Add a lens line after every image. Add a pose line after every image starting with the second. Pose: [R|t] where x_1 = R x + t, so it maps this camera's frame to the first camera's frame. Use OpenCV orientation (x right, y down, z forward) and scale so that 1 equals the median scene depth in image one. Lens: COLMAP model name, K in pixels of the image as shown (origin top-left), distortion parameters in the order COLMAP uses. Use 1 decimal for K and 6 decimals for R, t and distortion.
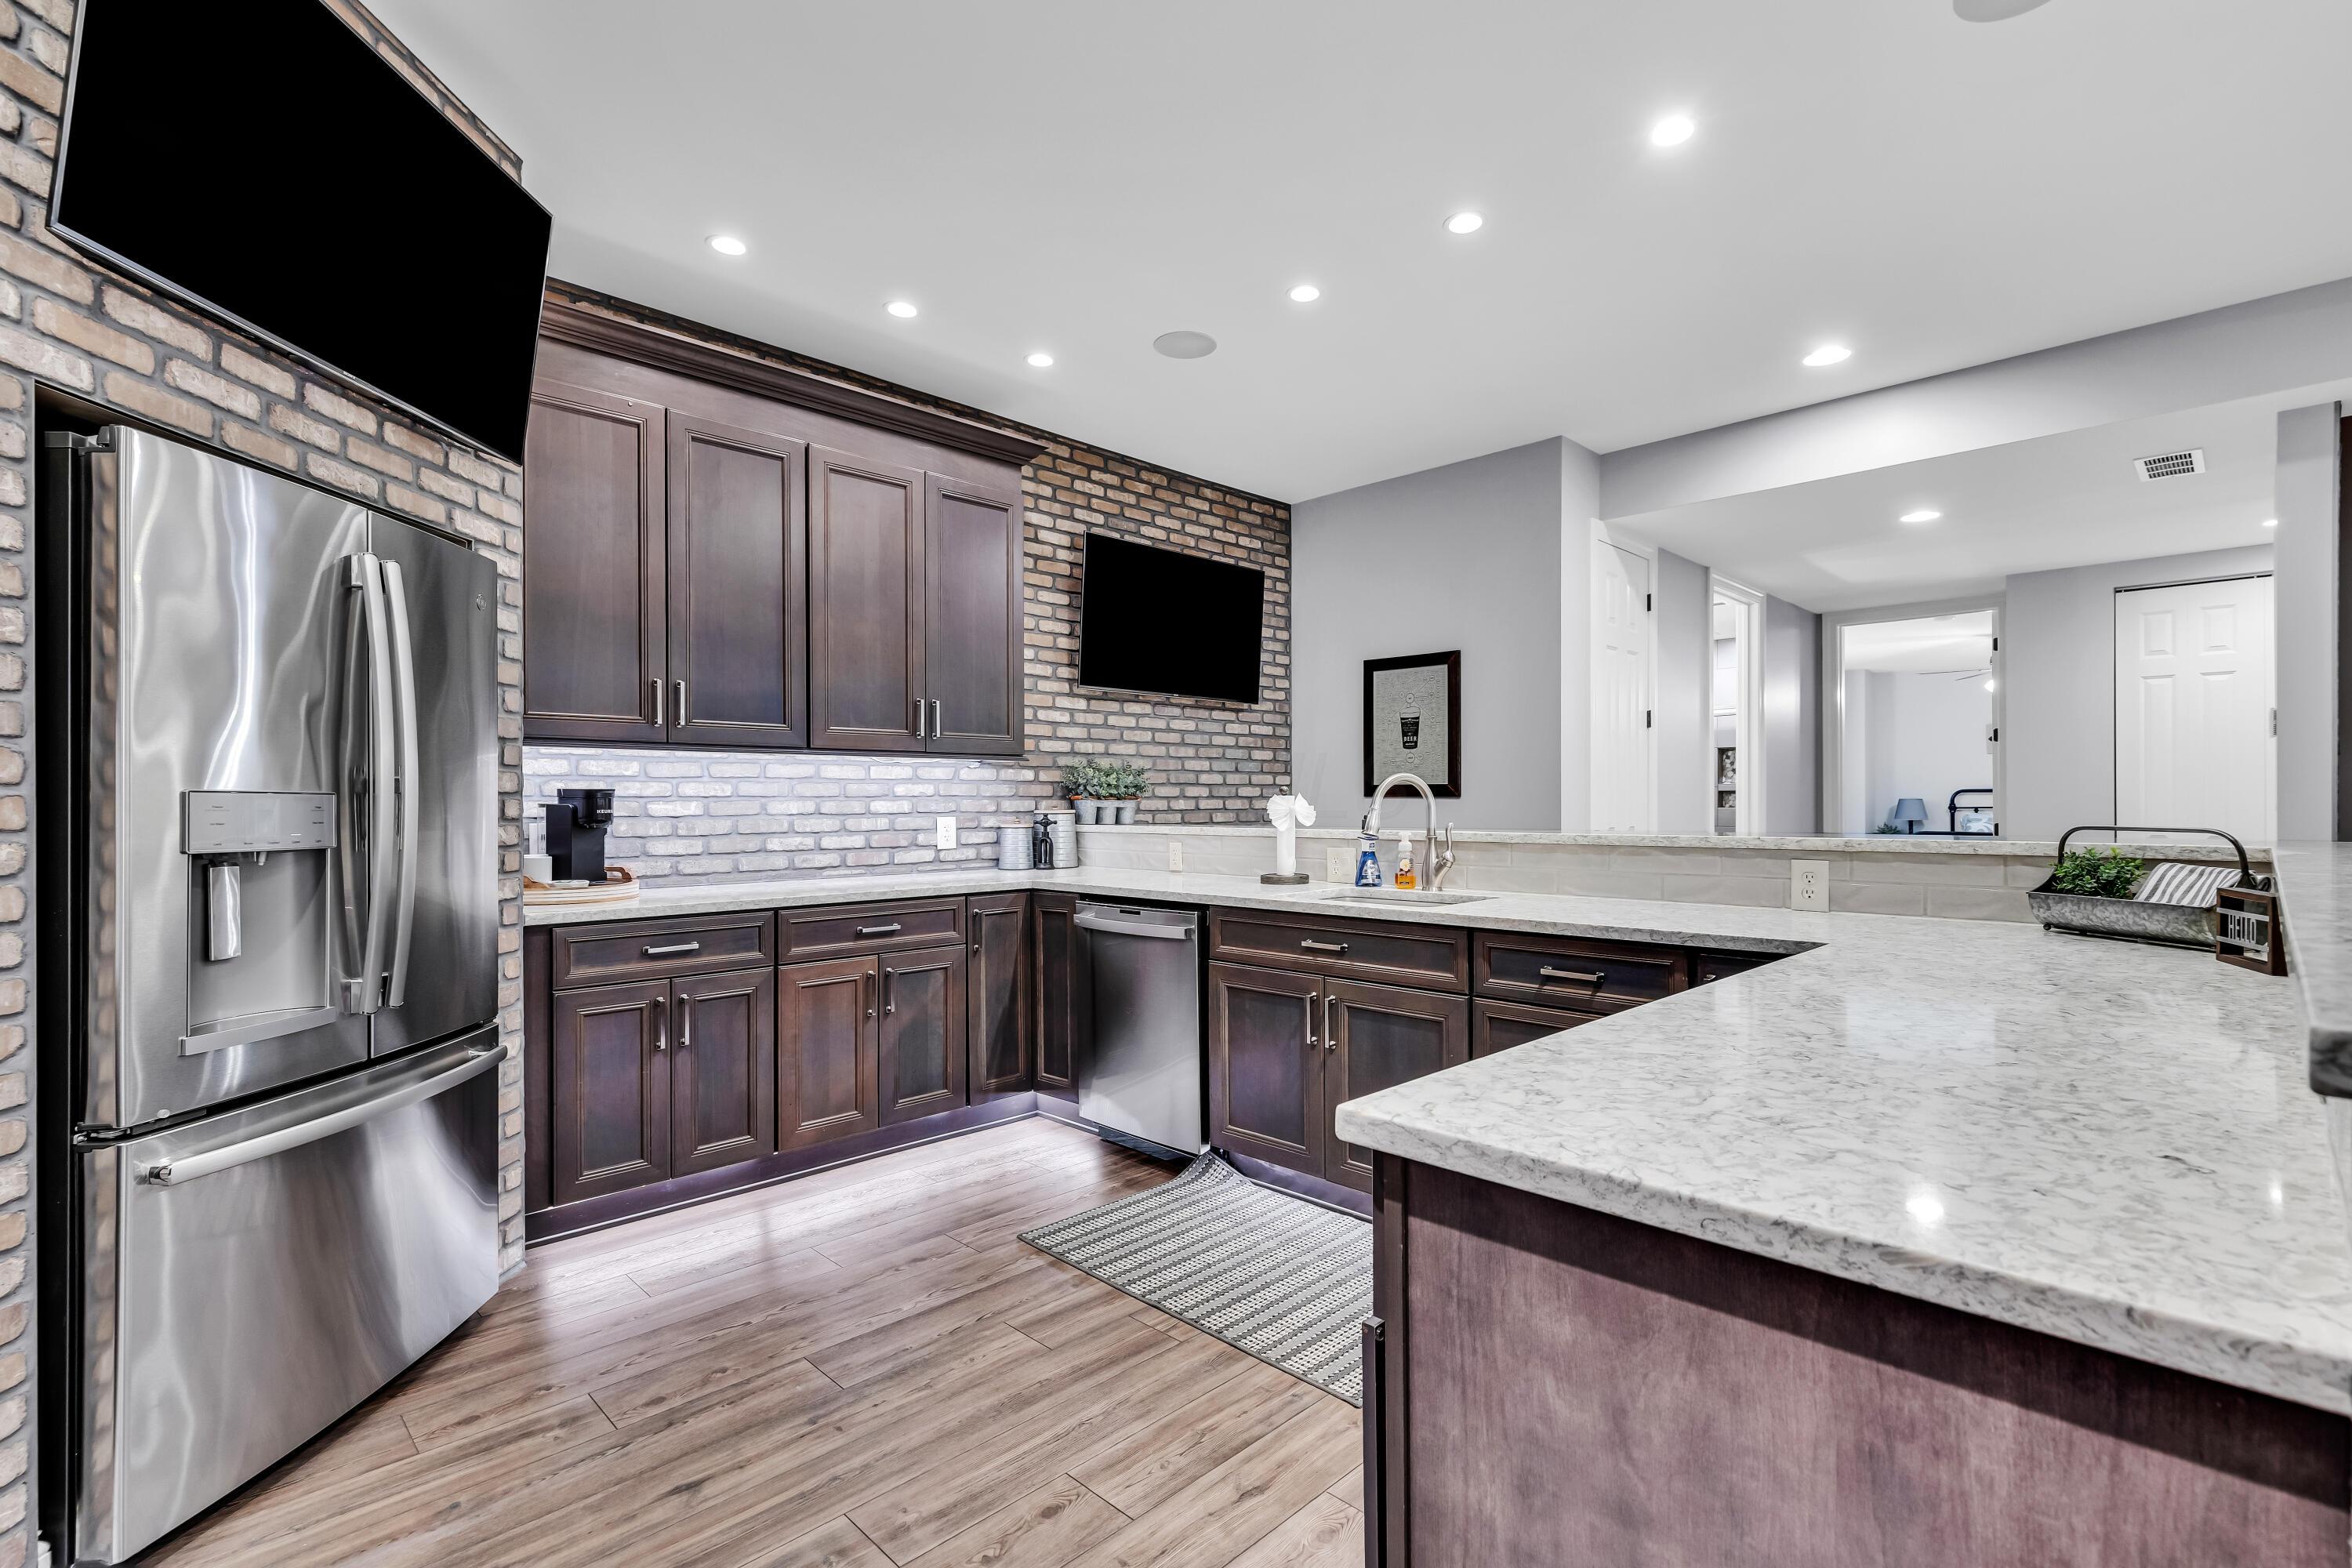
lens RADIAL K [[1072.1, 0, 1189.9], [0, 1072.1, 801.7], [0, 0, 1]] dist [0.013135, 0.001475]
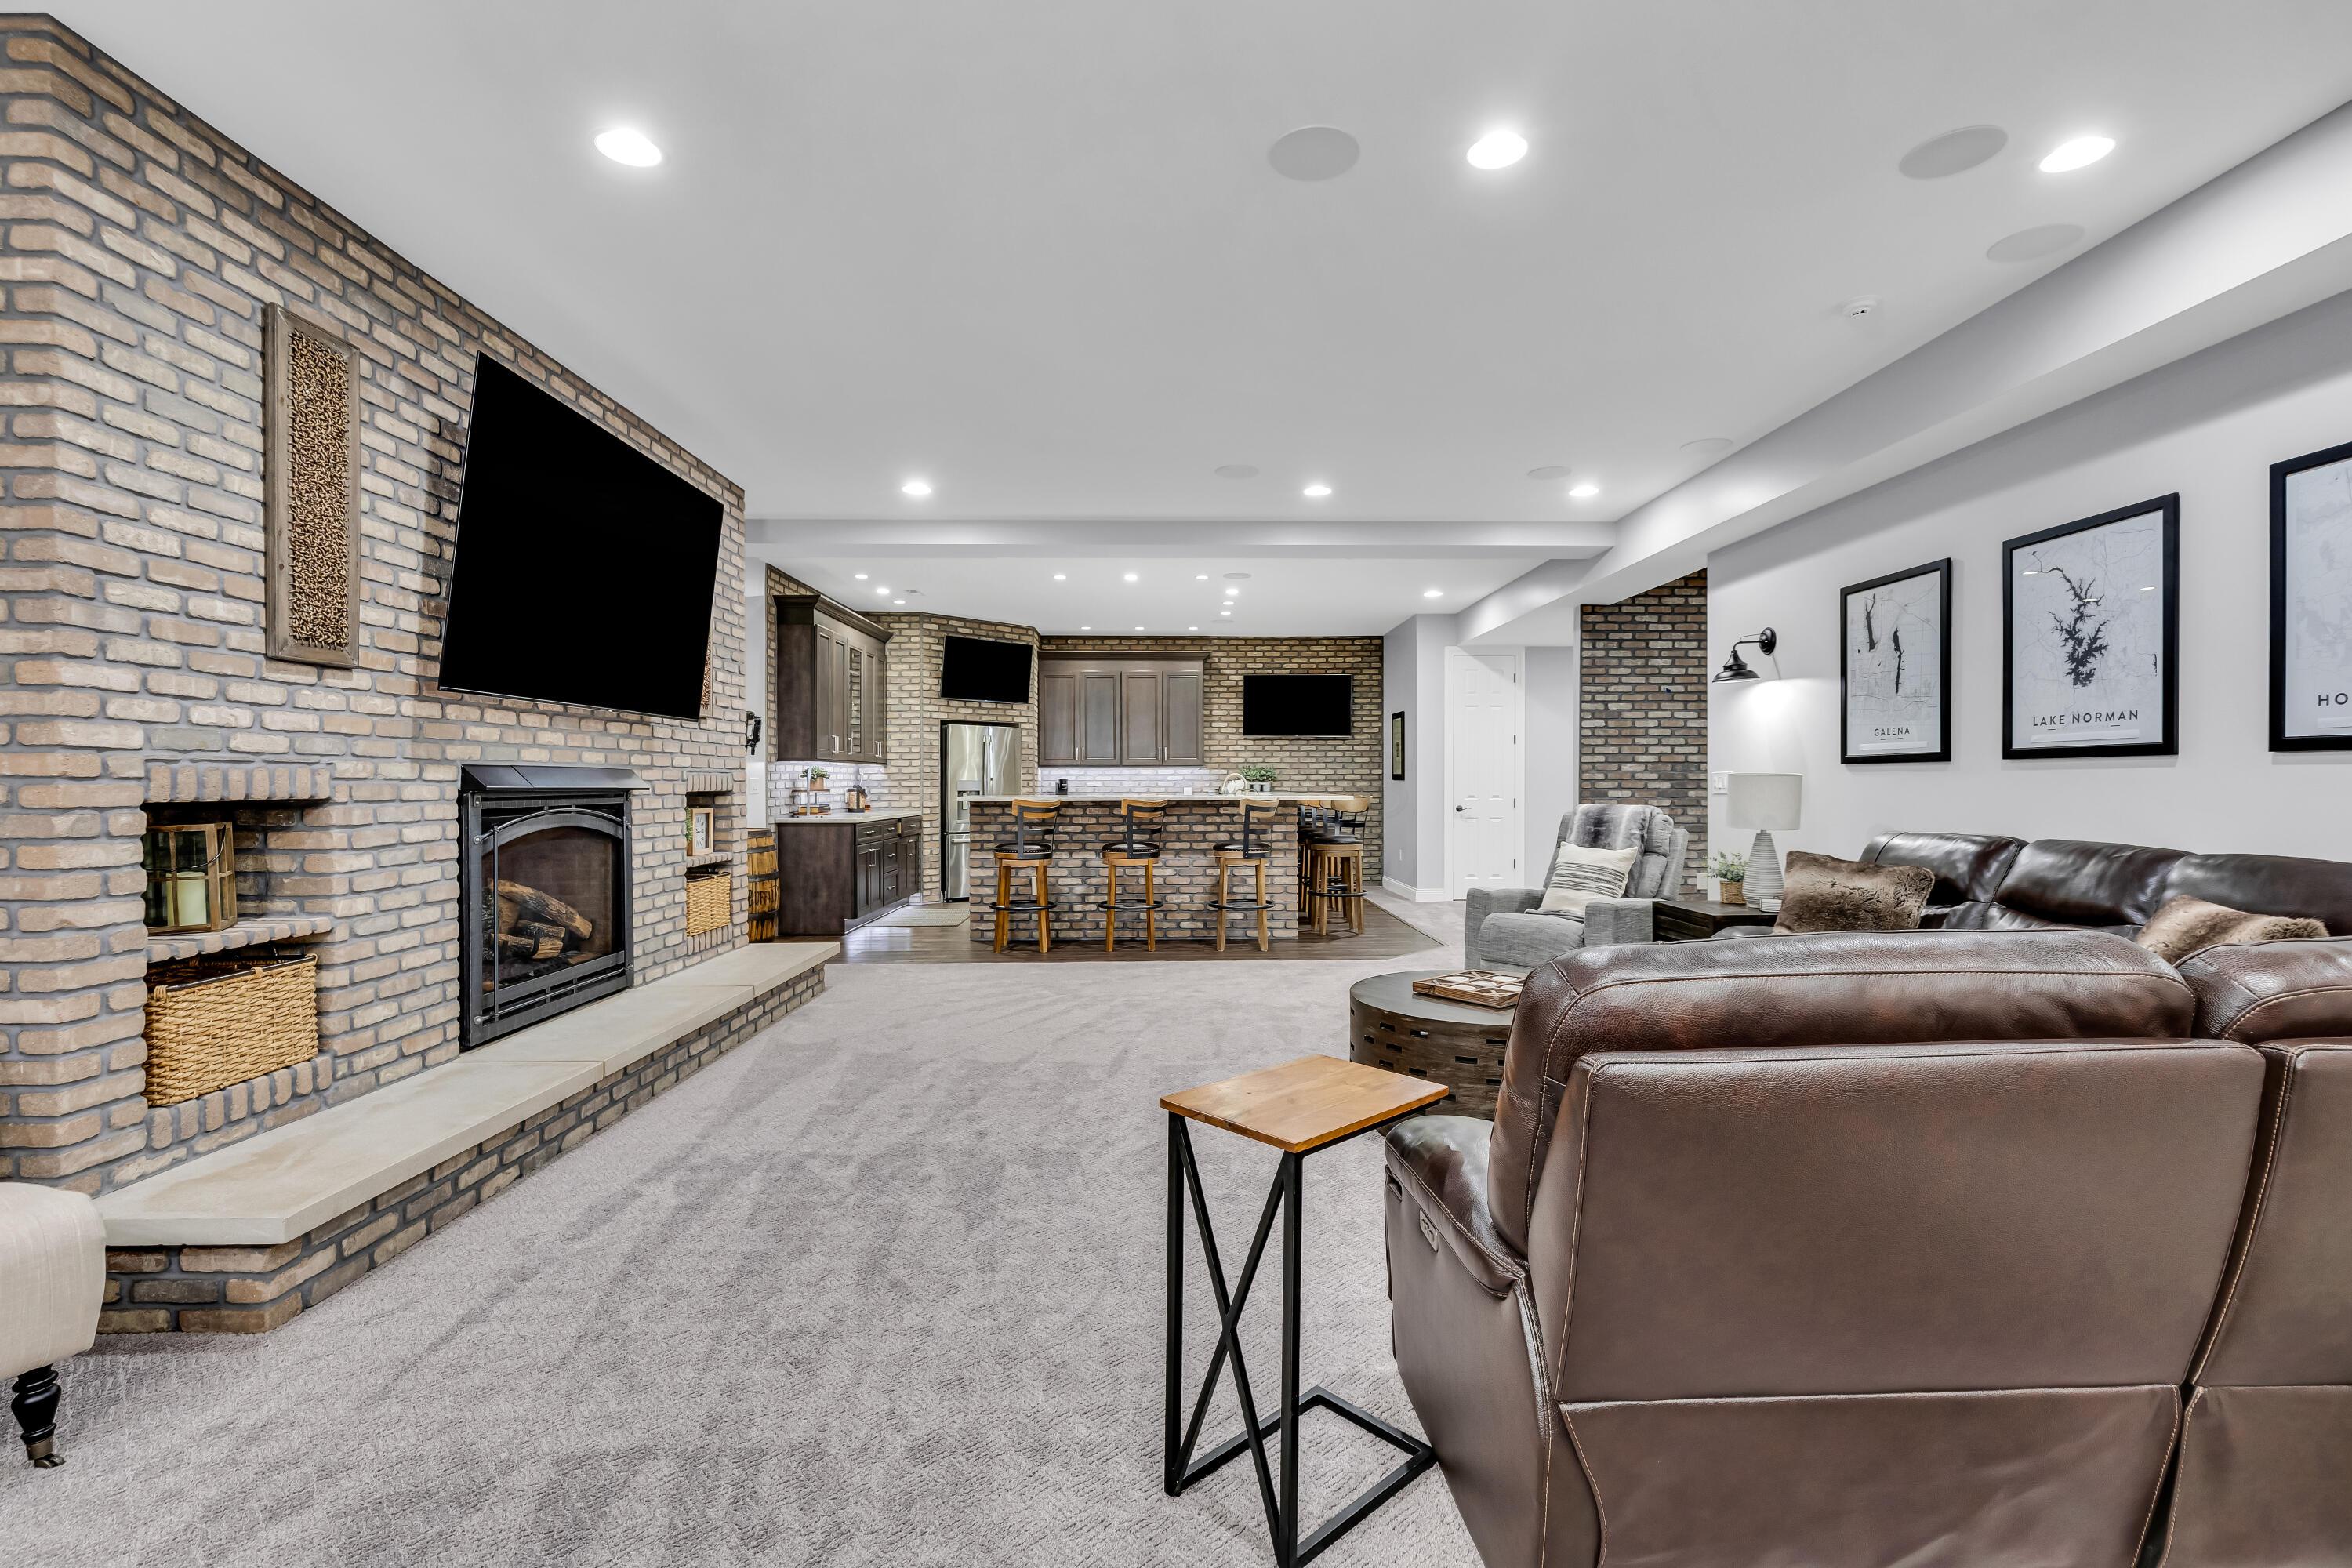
lens RADIAL K [[1072.1, 0, 1180.9], [0, 1072.1, 780.6], [0, 0, 1]] dist [0.013135, 0.001475]
pose [[0.719153, -0.000213, -0.694852, 2.002552], [0.000496, 1.000000, 0.000206, -0.005993], [0.694852, -0.000493, 0.719153, -1.183828]]
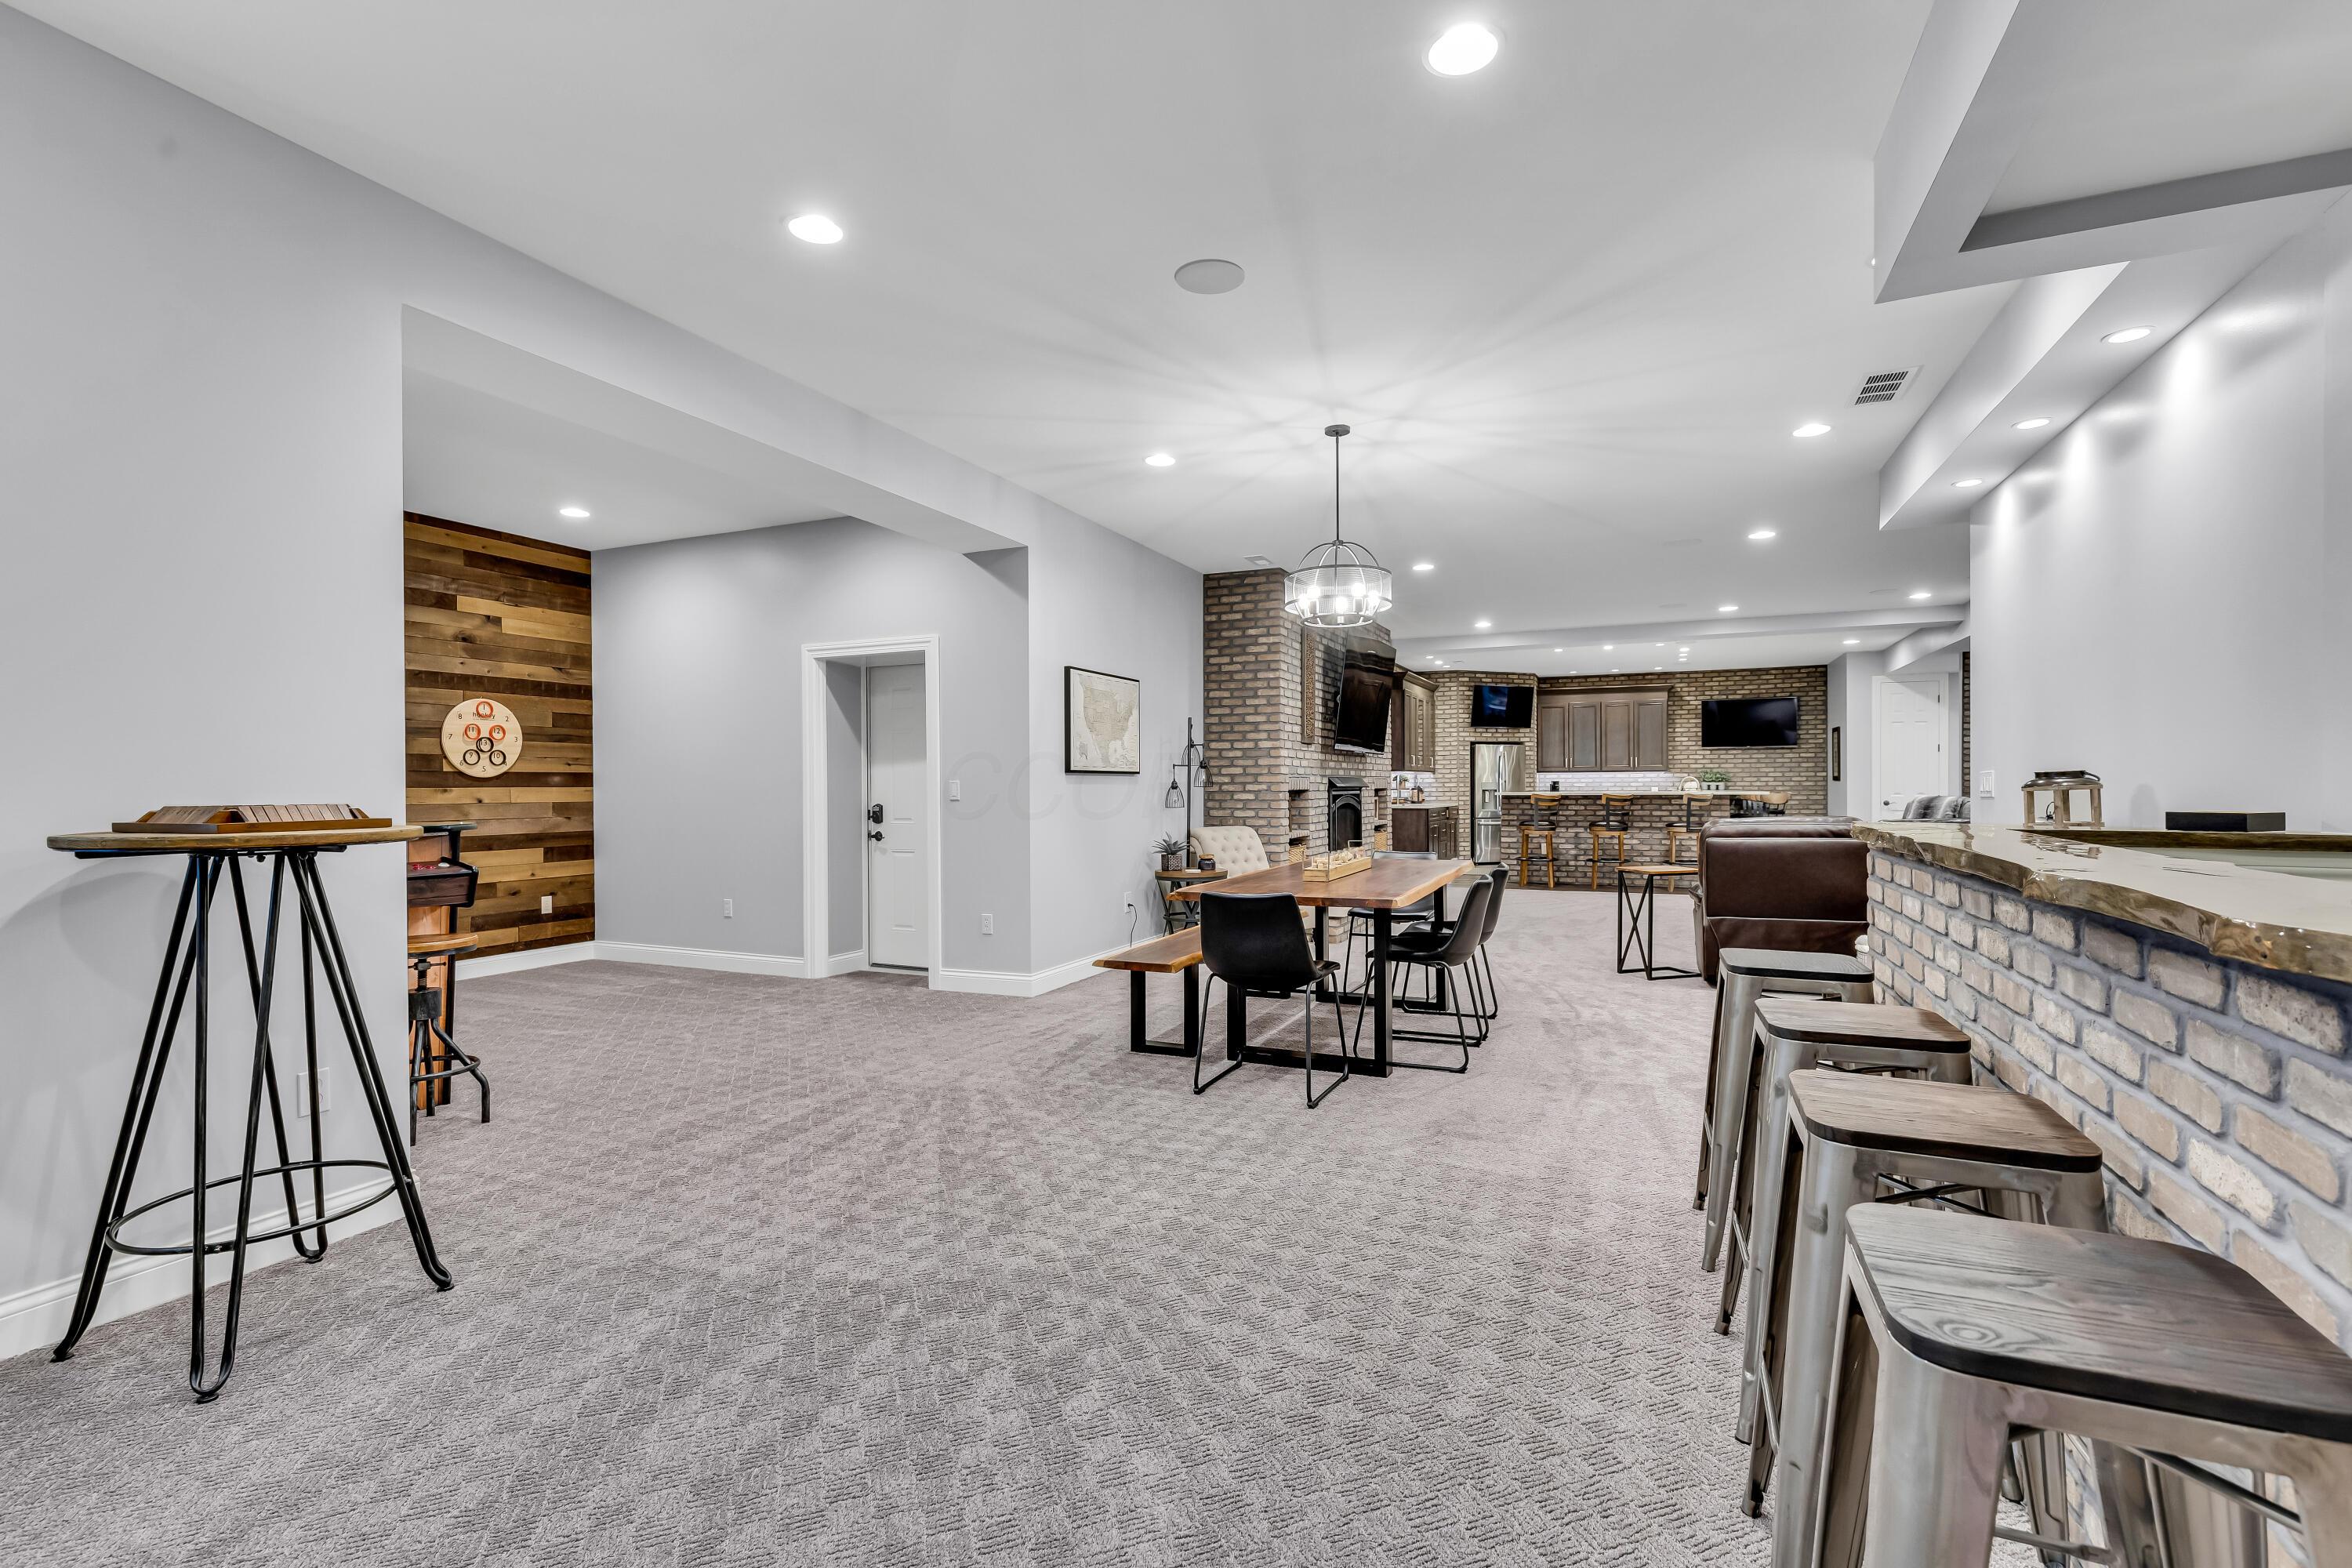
lens RADIAL K [[1072.1, 0, 1184.2], [0, 1072.1, 789.3], [0, 0, 1]] dist [0.013135, 0.001475]
pose [[0.369692, 0.003452, -0.929148, 3.086173], [0.004856, 0.999972, 0.005647, -0.008026], [0.929142, -0.006599, 0.369665, -2.198840]]
